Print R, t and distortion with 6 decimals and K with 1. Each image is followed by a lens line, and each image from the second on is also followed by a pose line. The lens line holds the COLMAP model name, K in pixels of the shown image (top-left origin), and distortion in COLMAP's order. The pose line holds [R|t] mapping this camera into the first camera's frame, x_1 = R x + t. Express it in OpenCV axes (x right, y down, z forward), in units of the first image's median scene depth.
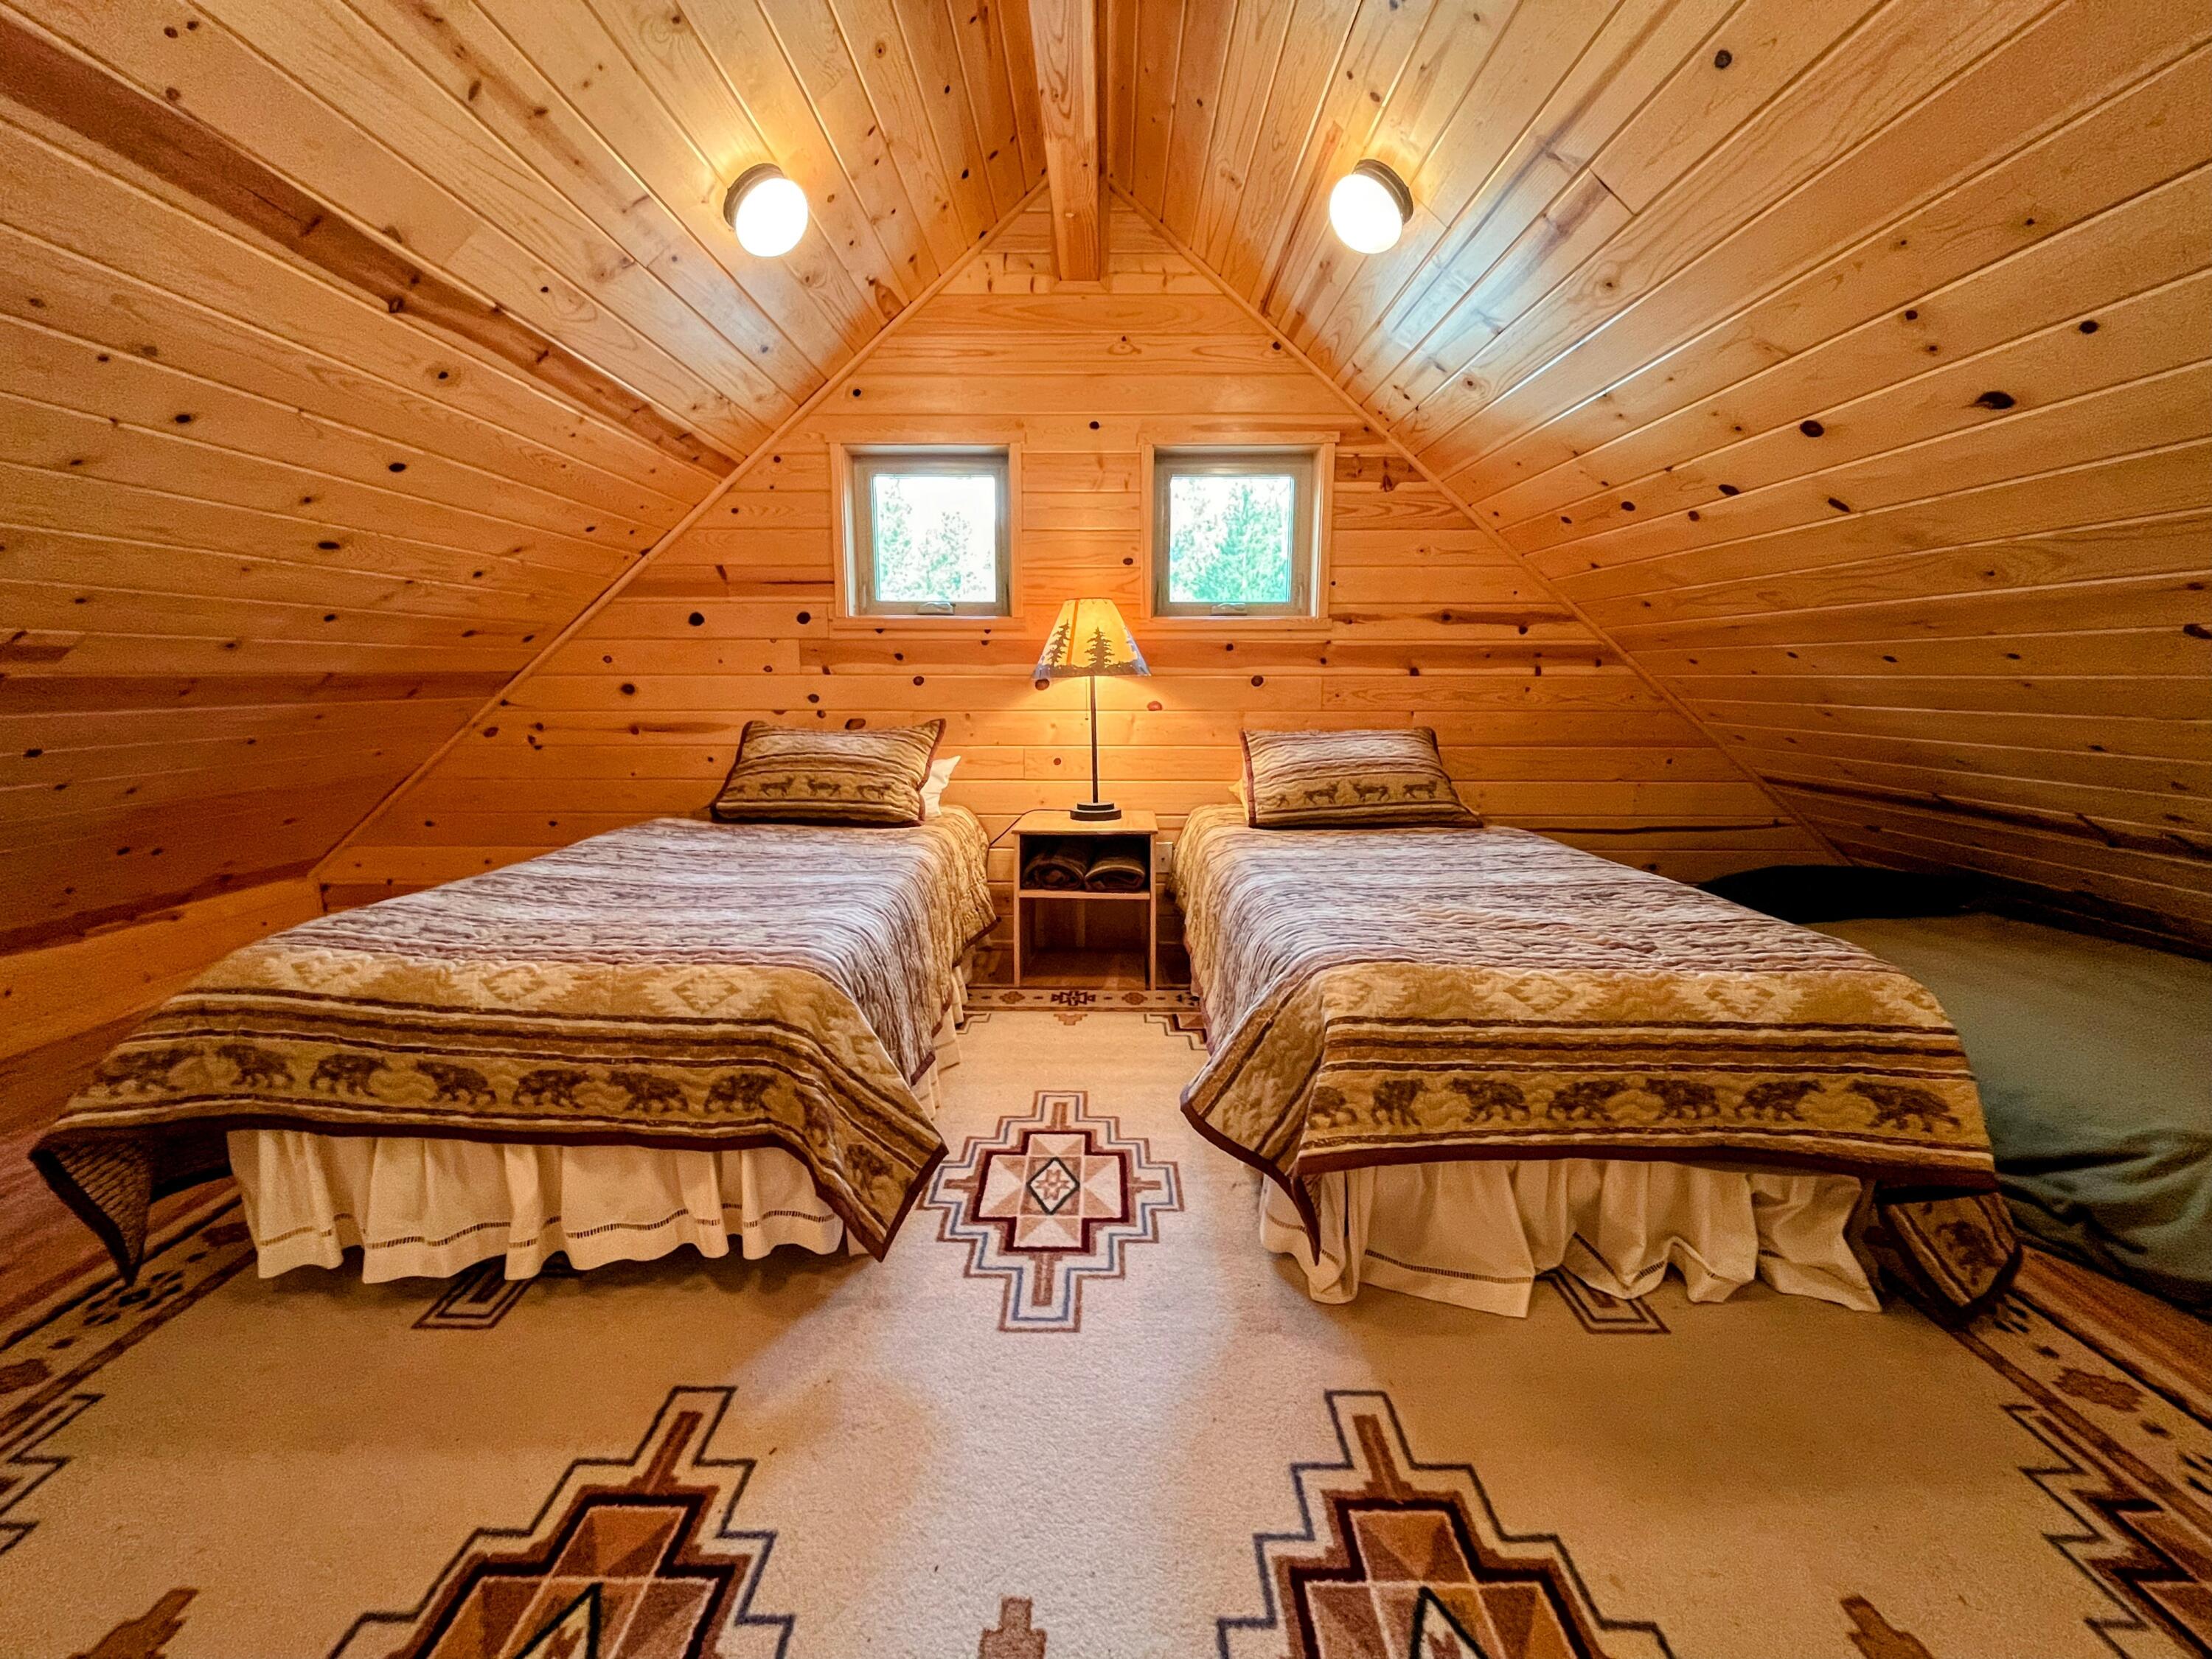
lens RADIAL K [[890.1, 0, 1102.1], [0, 890.1, 827.5], [0, 0, 1]] dist [-0.003795, 0.000131]
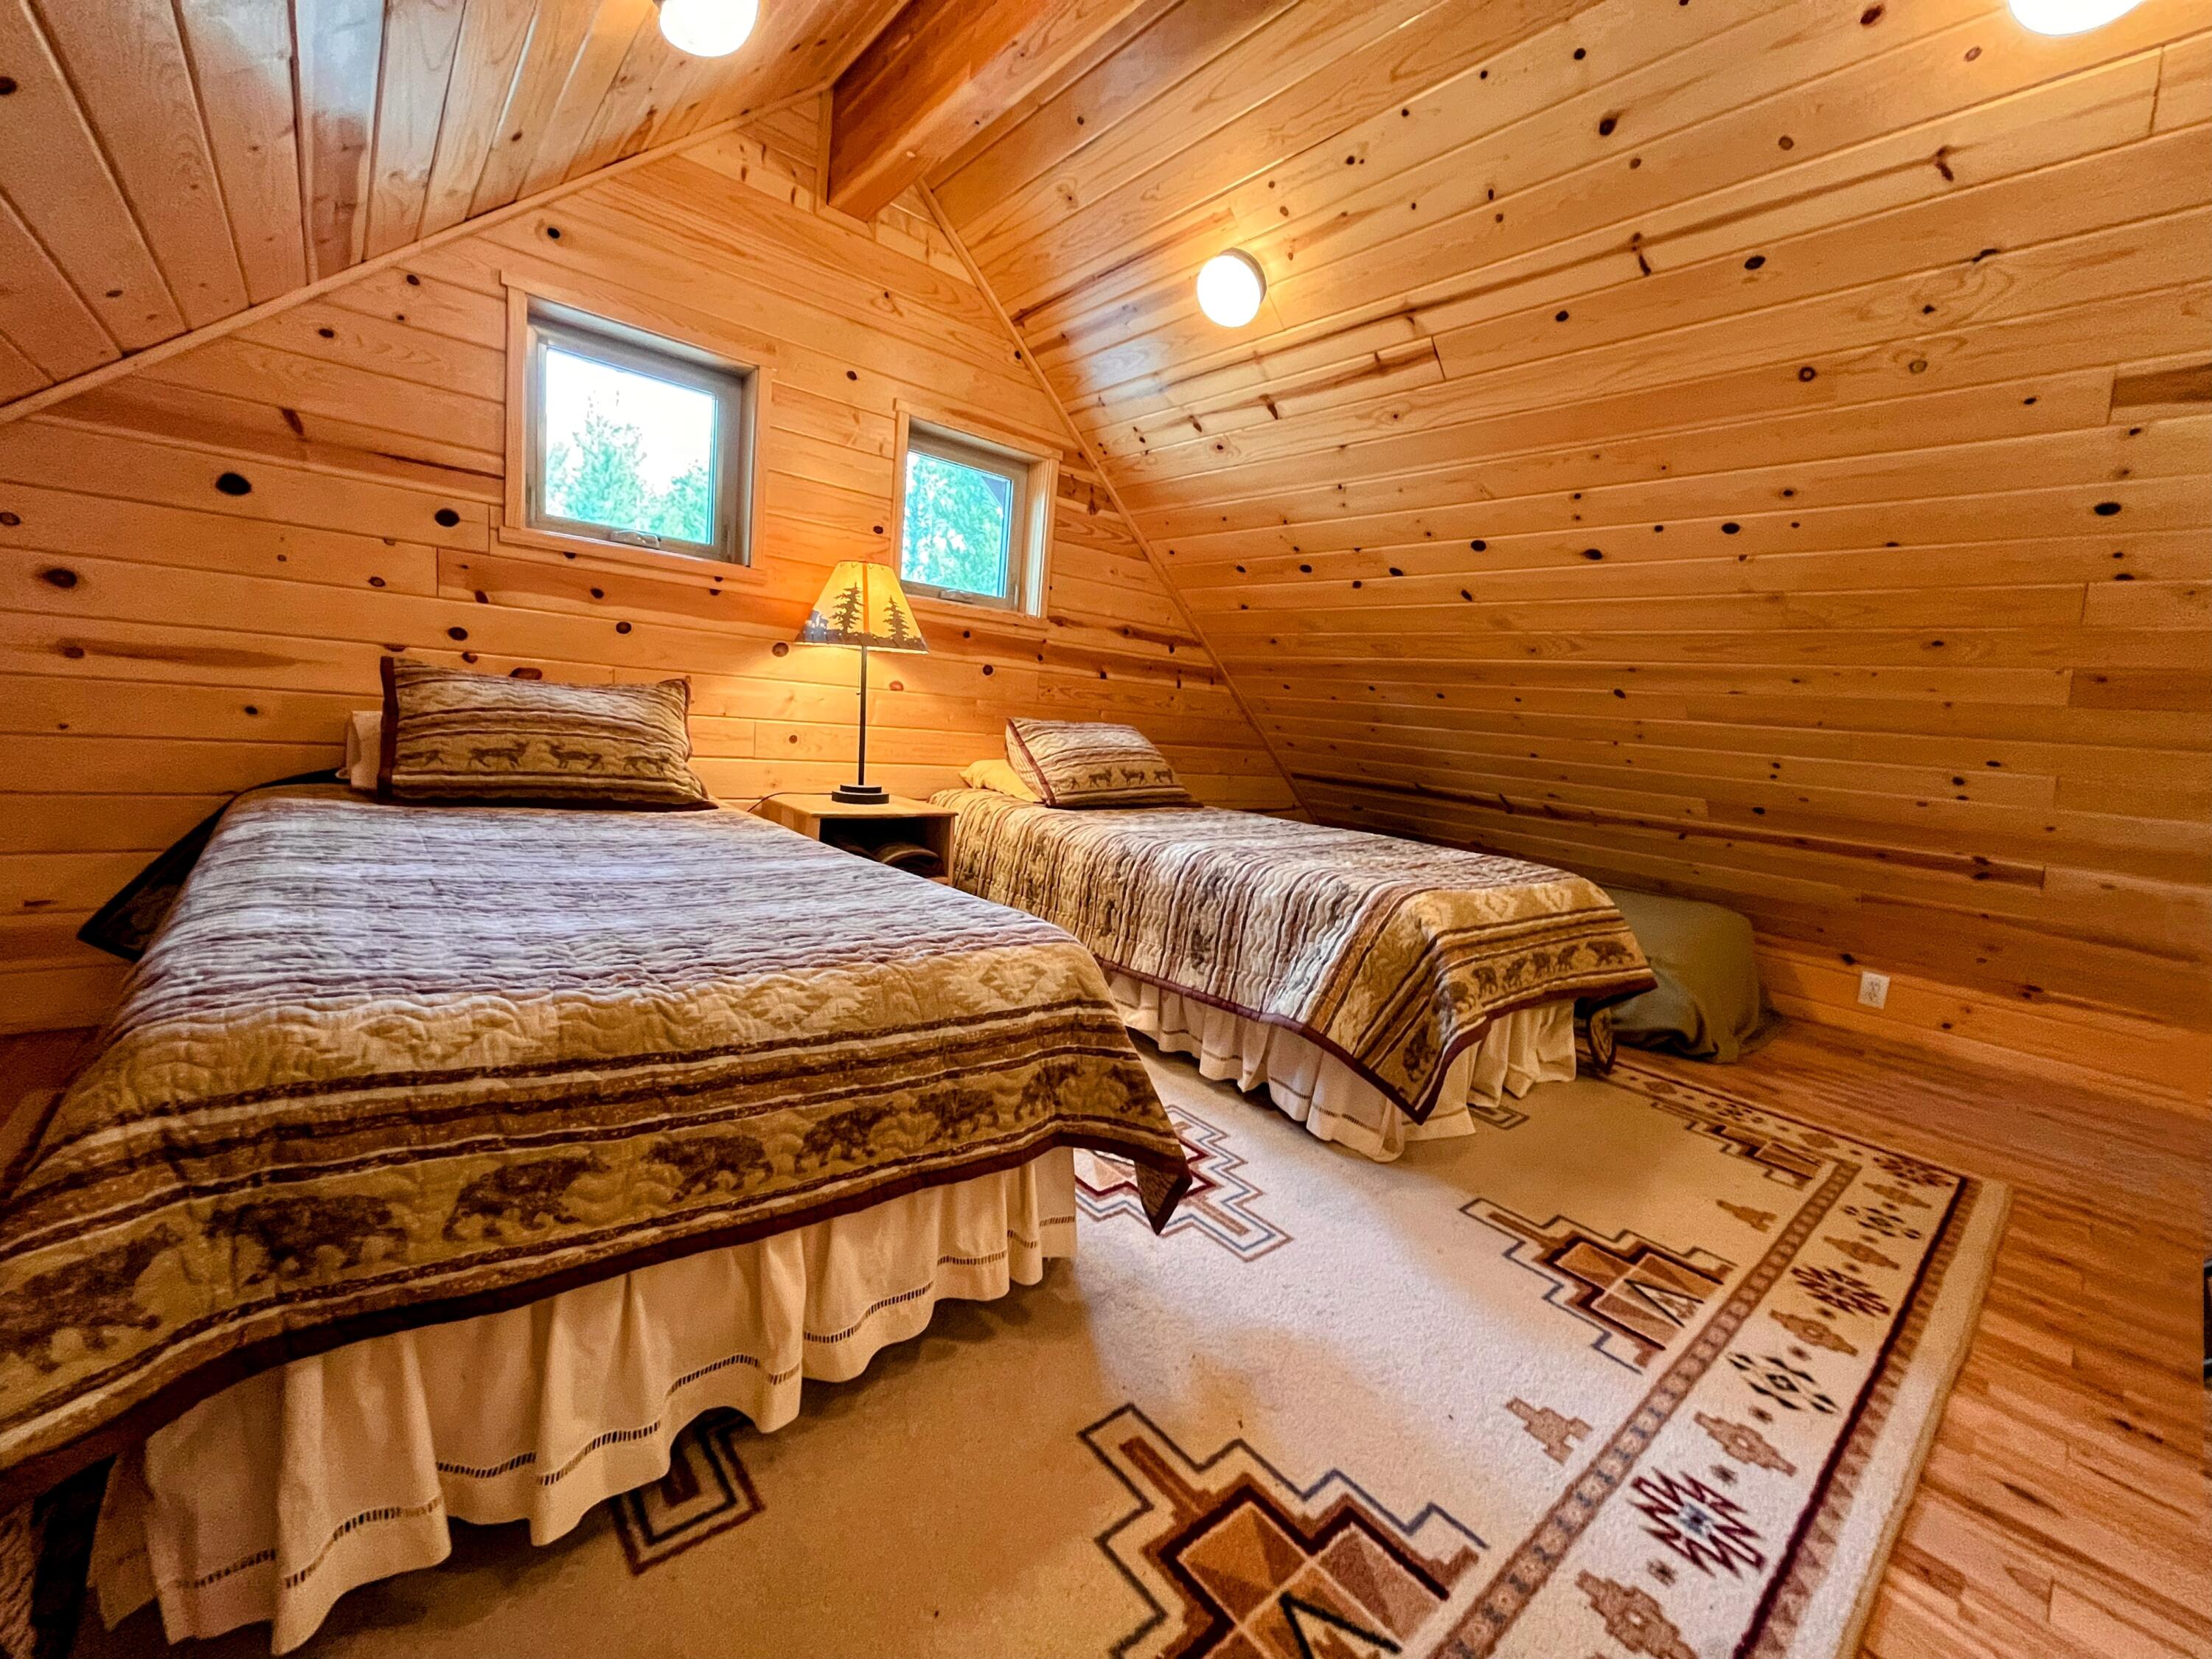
lens RADIAL K [[890.1, 0, 1102.1], [0, 890.1, 827.5], [0, 0, 1]] dist [-0.003795, 0.000131]
pose [[0.756910, -0.018150, 0.653268, -0.866989], [0.020989, 0.999774, 0.003458, 0.037578], [-0.653183, 0.011094, 0.757119, 0.282788]]
